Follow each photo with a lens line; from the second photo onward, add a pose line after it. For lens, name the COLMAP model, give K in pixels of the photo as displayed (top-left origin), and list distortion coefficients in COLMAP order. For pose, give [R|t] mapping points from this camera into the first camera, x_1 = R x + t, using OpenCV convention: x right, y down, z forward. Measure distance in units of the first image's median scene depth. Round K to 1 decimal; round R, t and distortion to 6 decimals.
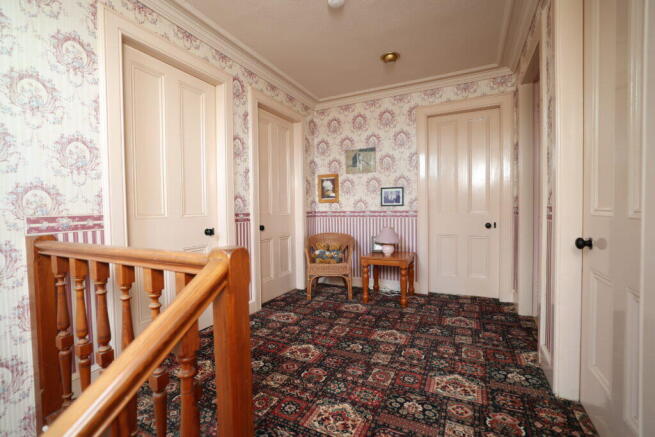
lens RADIAL K [[280.8, 0, 327.5], [0, 280.8, 218.5], [0, 0, 1]] dist [-0.043327, 0.000164]
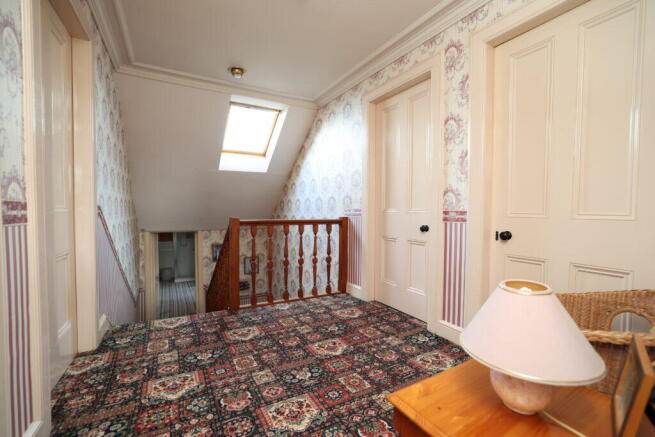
lens RADIAL K [[298.1, 0, 325.9], [0, 298.1, 211.5], [0, 0, 1]] dist [0.001279, 0.000011]
pose [[-0.573407, 0.017203, -0.819090, 0.846574], [-0.021575, 0.999116, 0.036087, -0.056449], [0.818986, 0.038364, -0.572529, 1.684427]]
